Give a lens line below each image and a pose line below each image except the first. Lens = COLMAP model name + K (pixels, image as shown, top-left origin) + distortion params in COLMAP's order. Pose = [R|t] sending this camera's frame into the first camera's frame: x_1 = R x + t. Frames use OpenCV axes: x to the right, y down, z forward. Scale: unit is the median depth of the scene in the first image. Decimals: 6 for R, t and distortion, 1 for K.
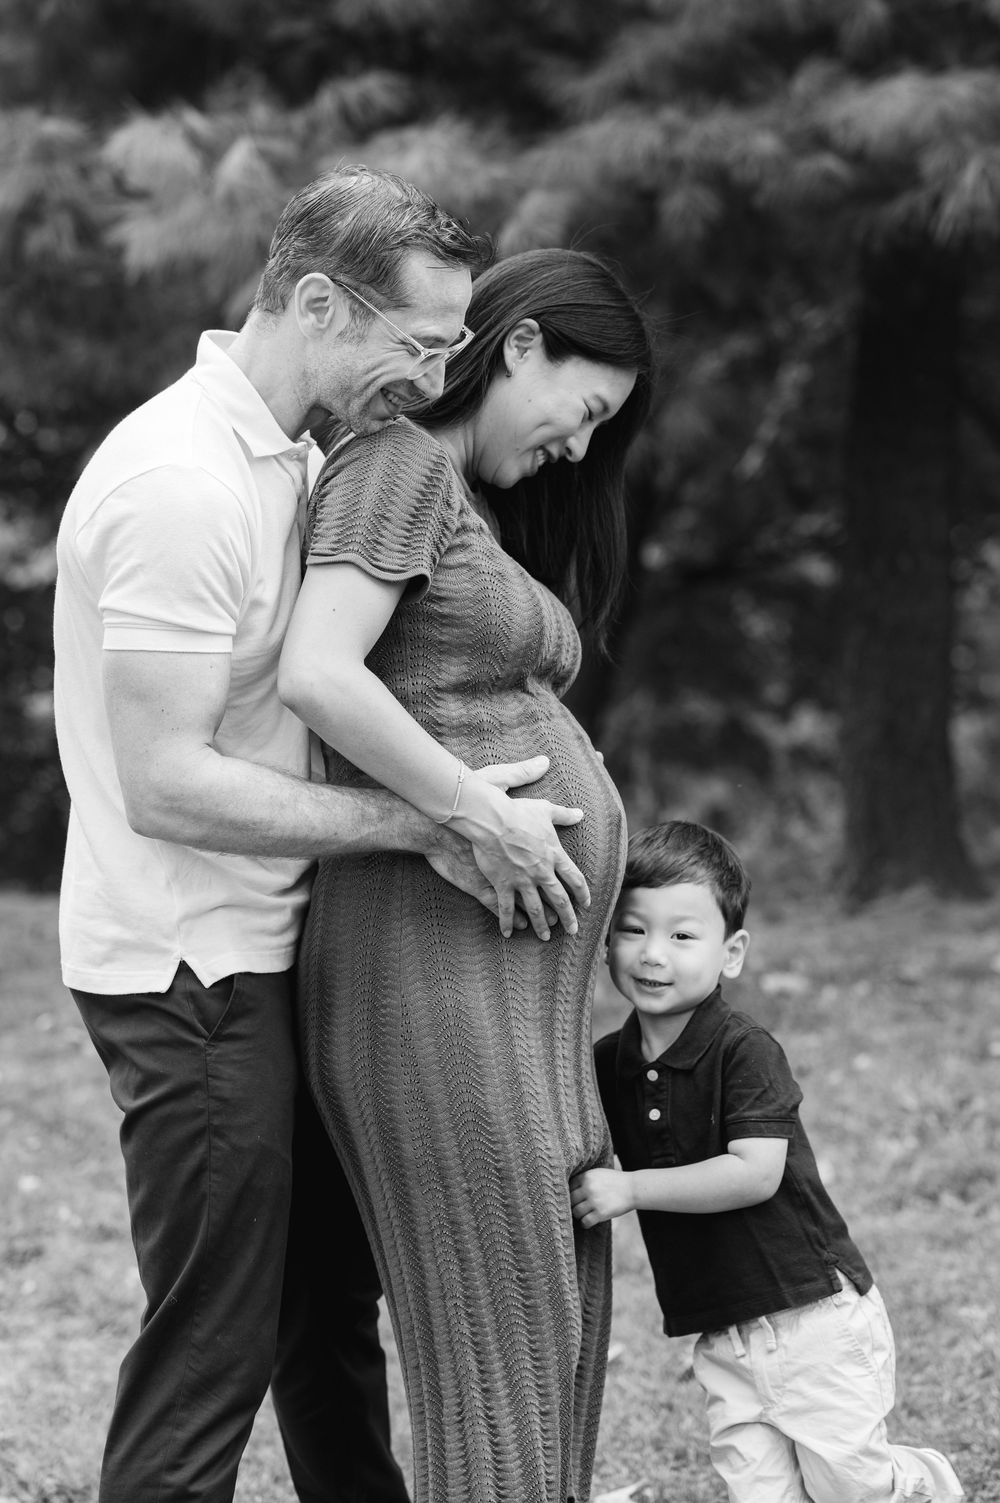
lens RADIAL K [[3716.8, 0, 480.6], [0, 3716.8, 677.4], [0, 0, 1]] dist [0.050131, 0.000000]
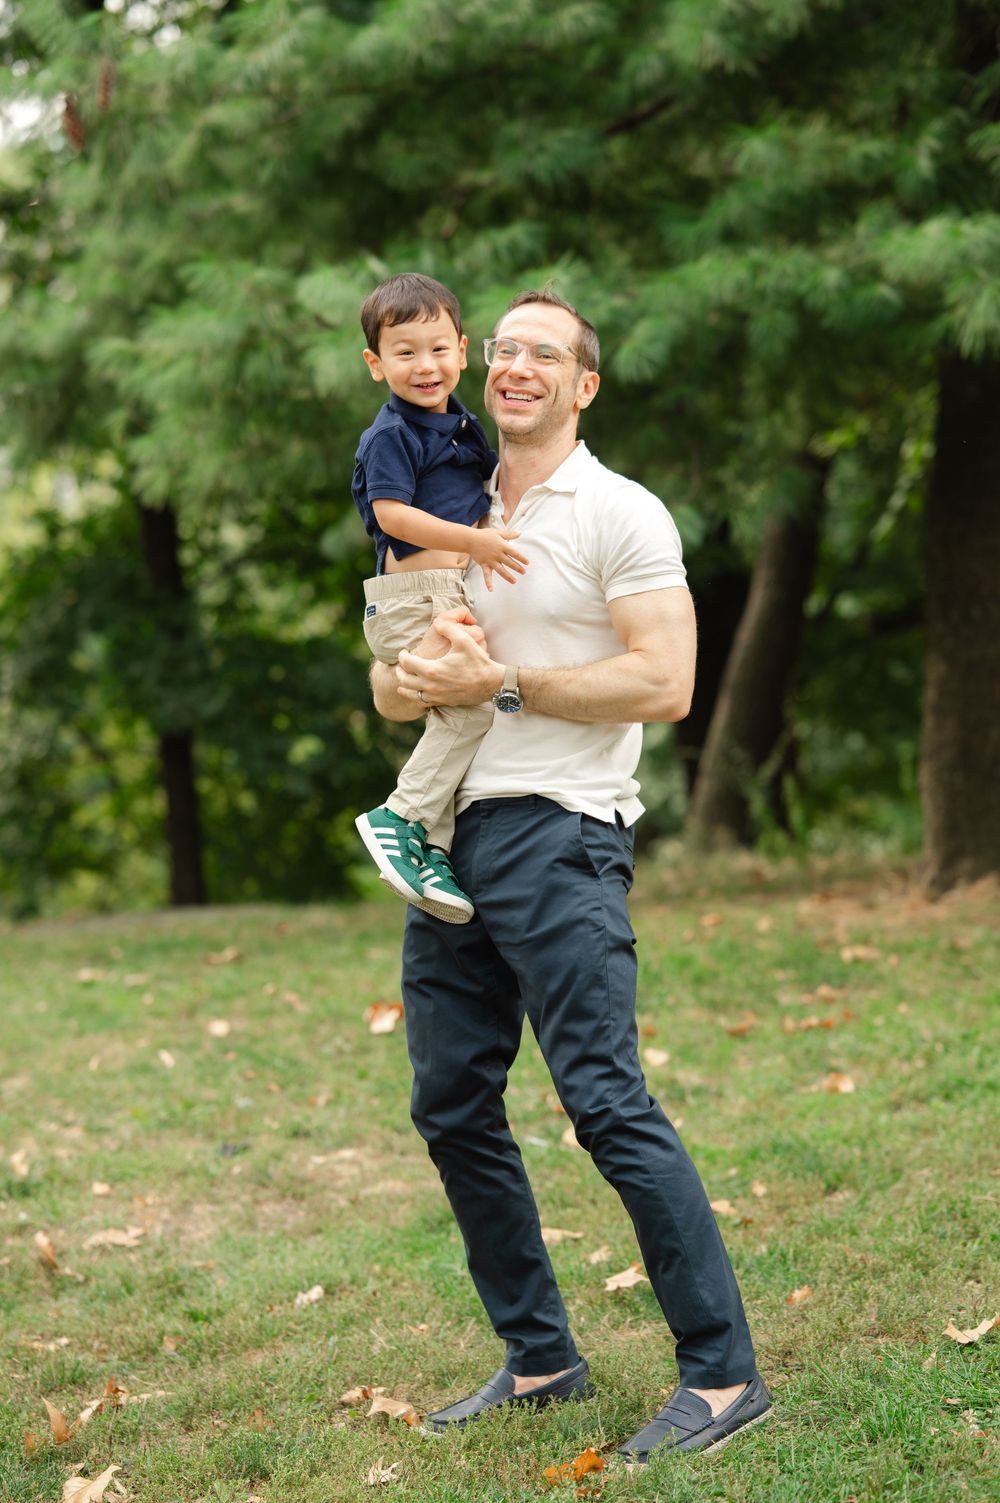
lens RADIAL K [[3716.8, 0, 496.5], [0, 3716.8, 745.5], [0, 0, 1]] dist [0.050131, 0.000000]
pose [[0.996400, -0.012391, -0.083867, 0.067536], [0.012711, 0.999914, 0.003280, 0.007748], [0.083819, -0.004335, 0.996472, -0.248830]]
